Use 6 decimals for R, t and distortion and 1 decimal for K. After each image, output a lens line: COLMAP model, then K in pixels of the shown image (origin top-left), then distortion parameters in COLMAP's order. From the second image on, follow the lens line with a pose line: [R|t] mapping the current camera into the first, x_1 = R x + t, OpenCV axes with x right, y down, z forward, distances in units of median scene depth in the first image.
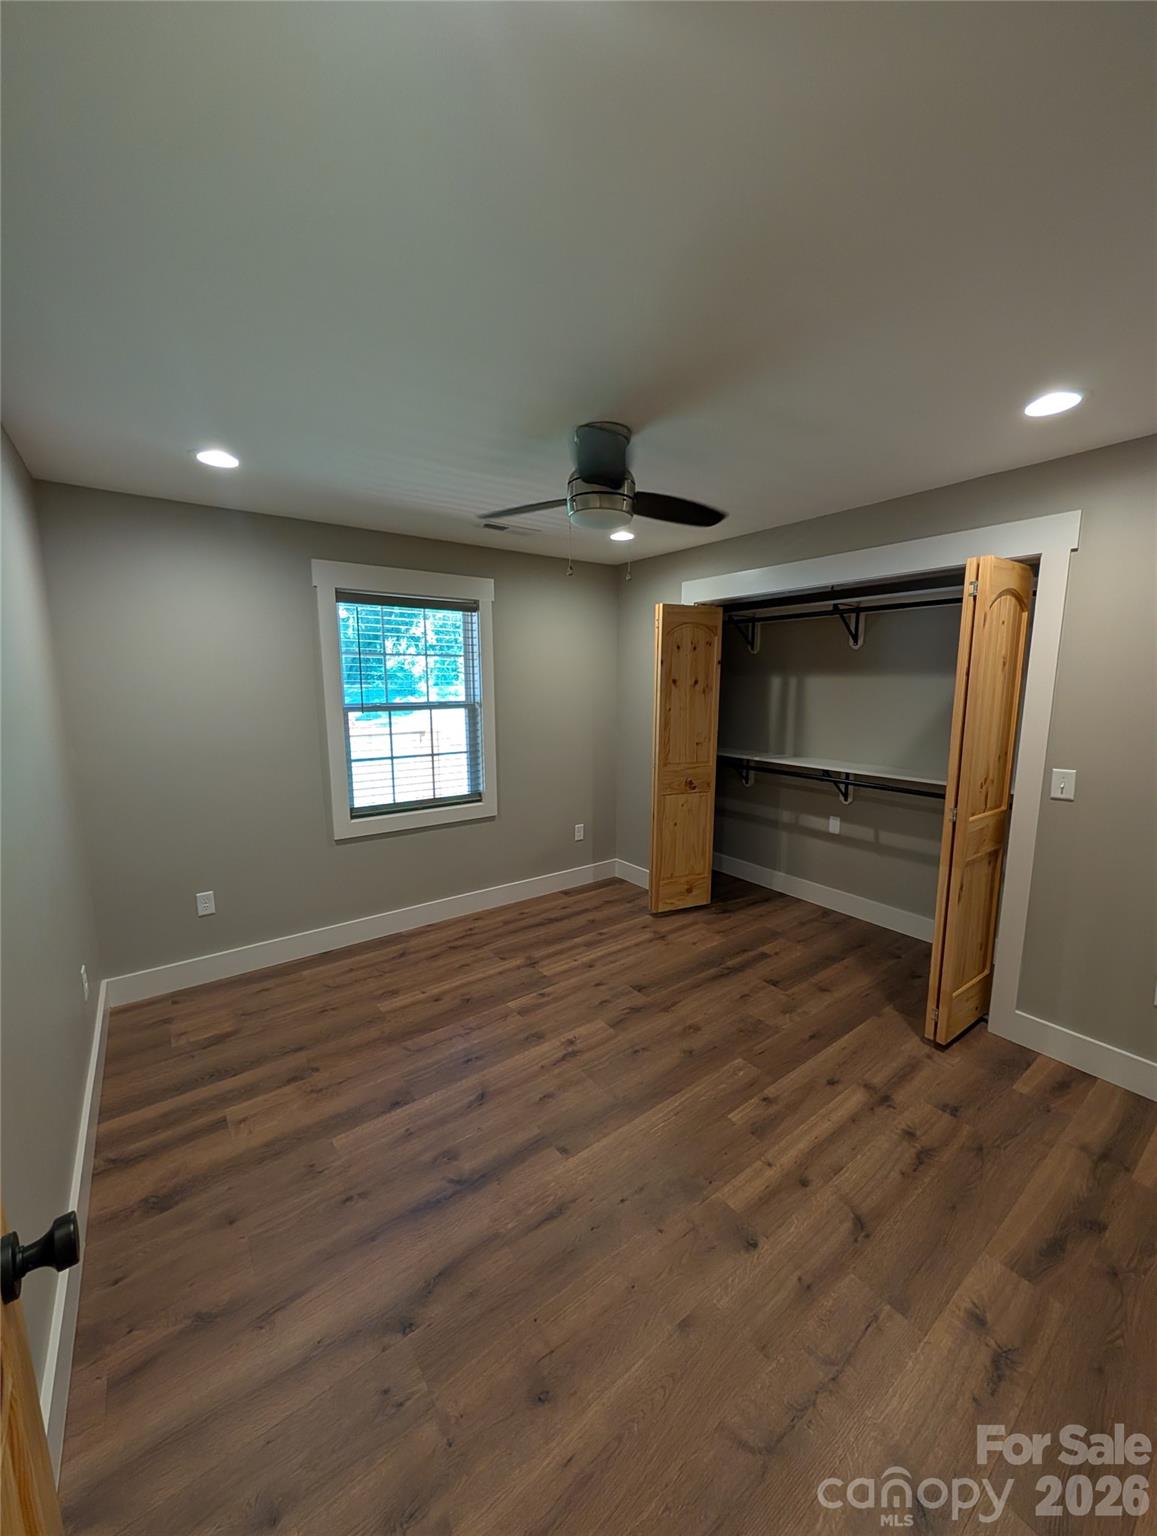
lens RADIAL K [[580.6, 0, 580.2], [0, 580.6, 767.7], [0, 0, 1]] dist [0.000092, 0.000033]
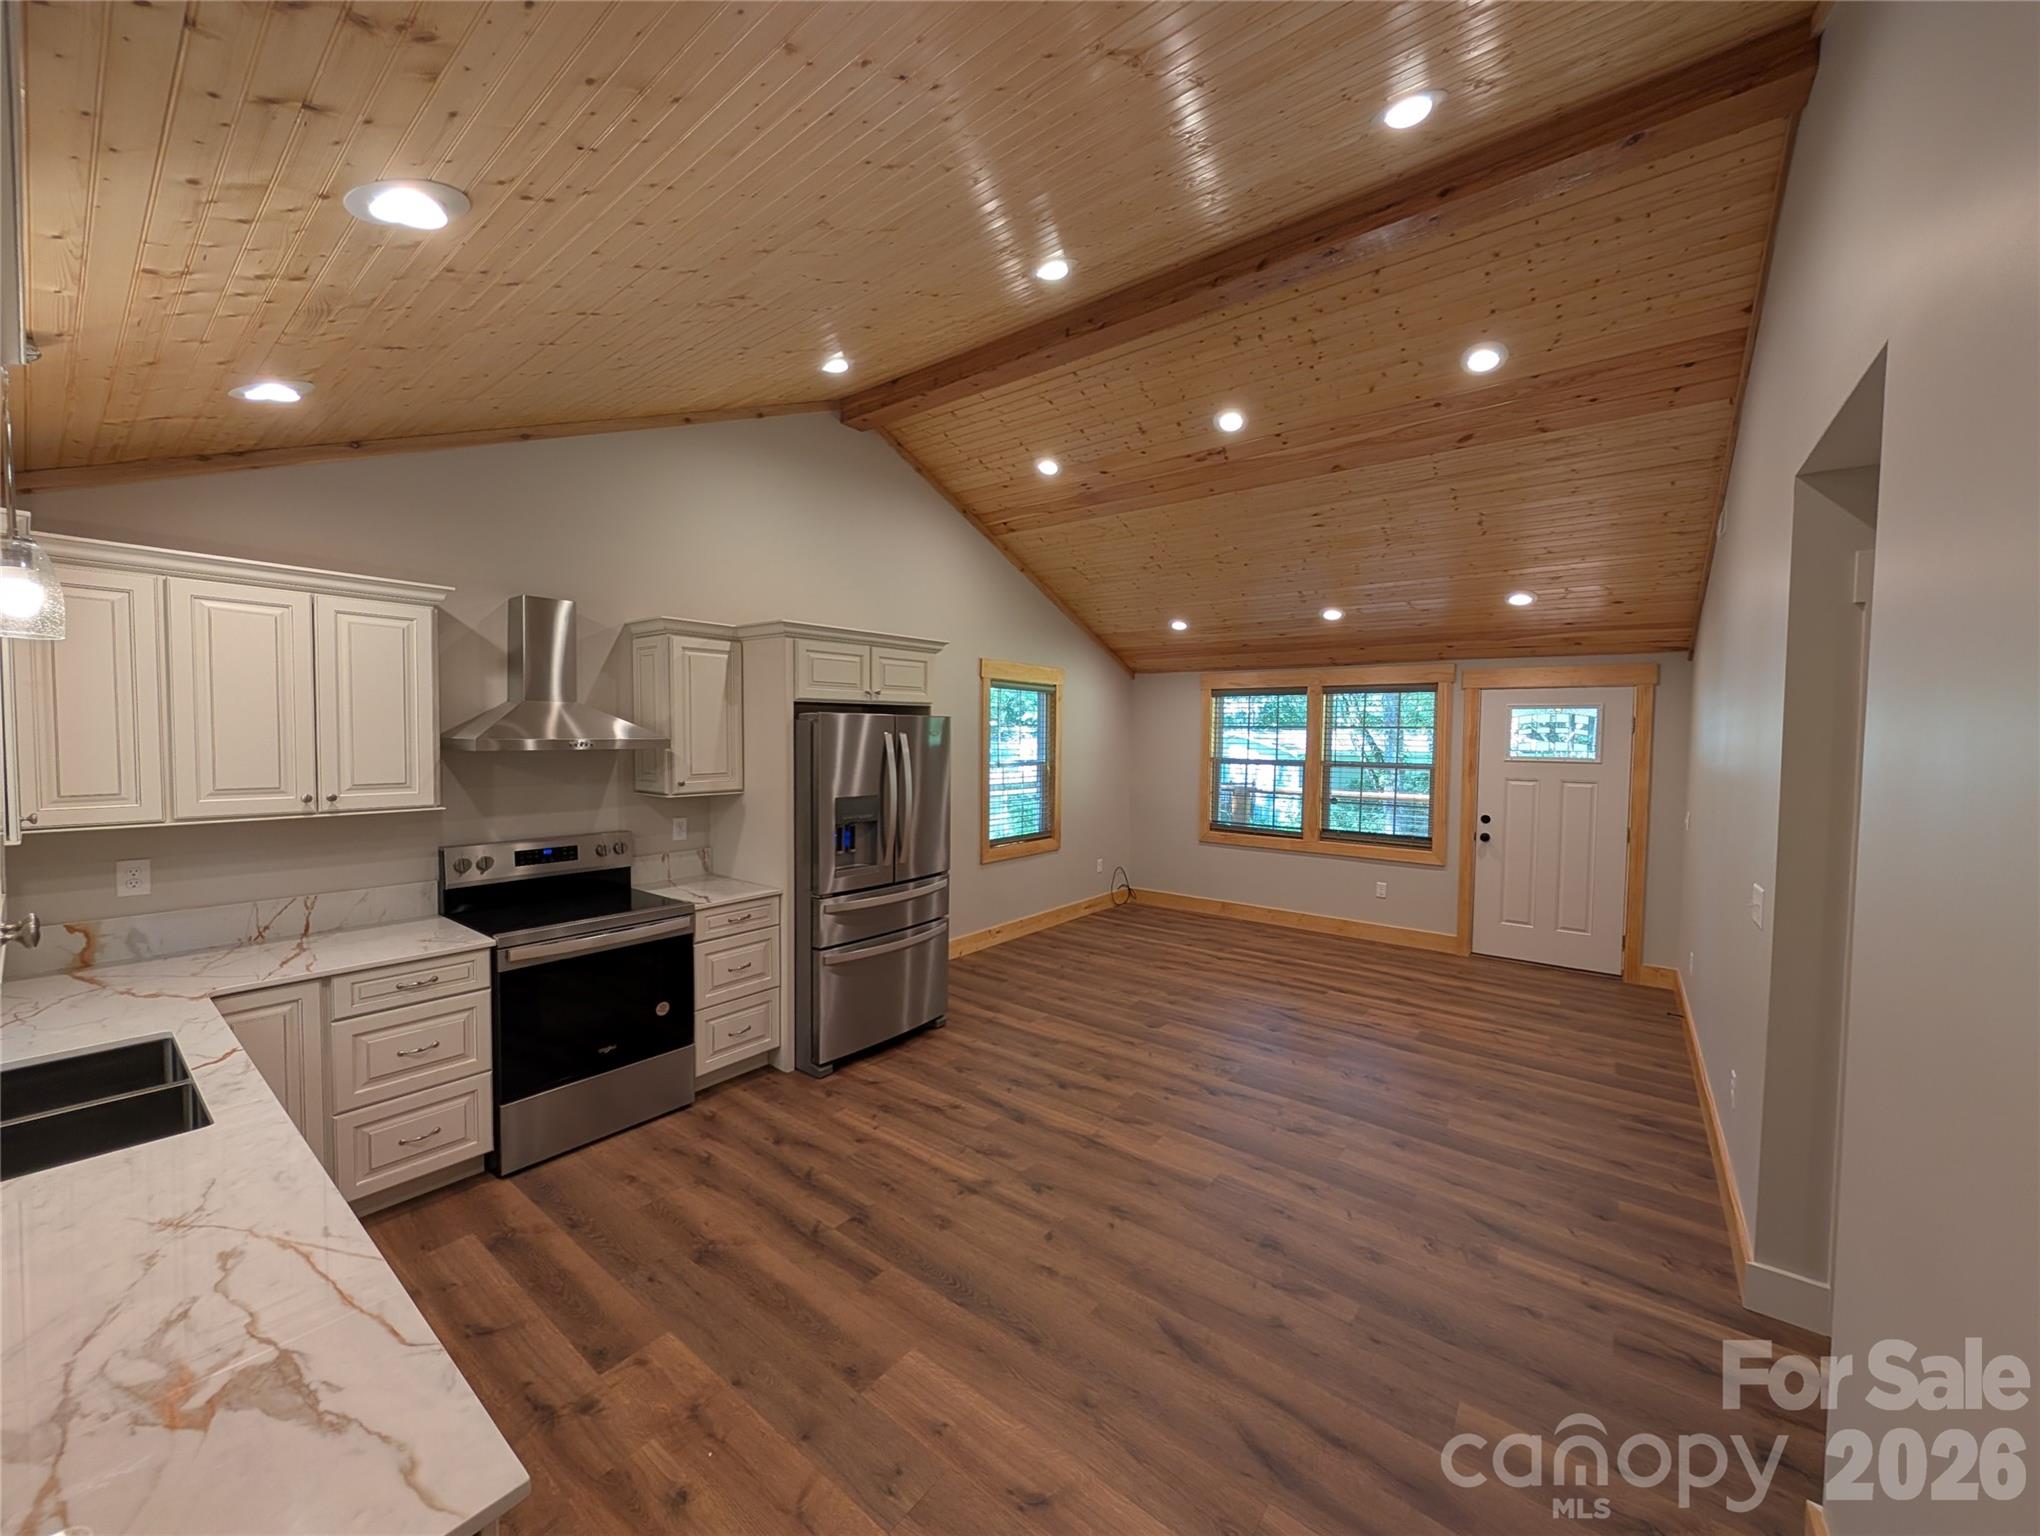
lens RADIAL K [[771.1, 0, 1017.5], [0, 771.1, 765.8], [0, 0, 1]] dist [0.000092, 0.000033]
pose [[0.265185, 0.049654, -0.962918, 1.656393], [-0.156120, 0.987706, 0.007937, -0.261933], [0.951474, 0.148226, 0.269677, 1.176134]]
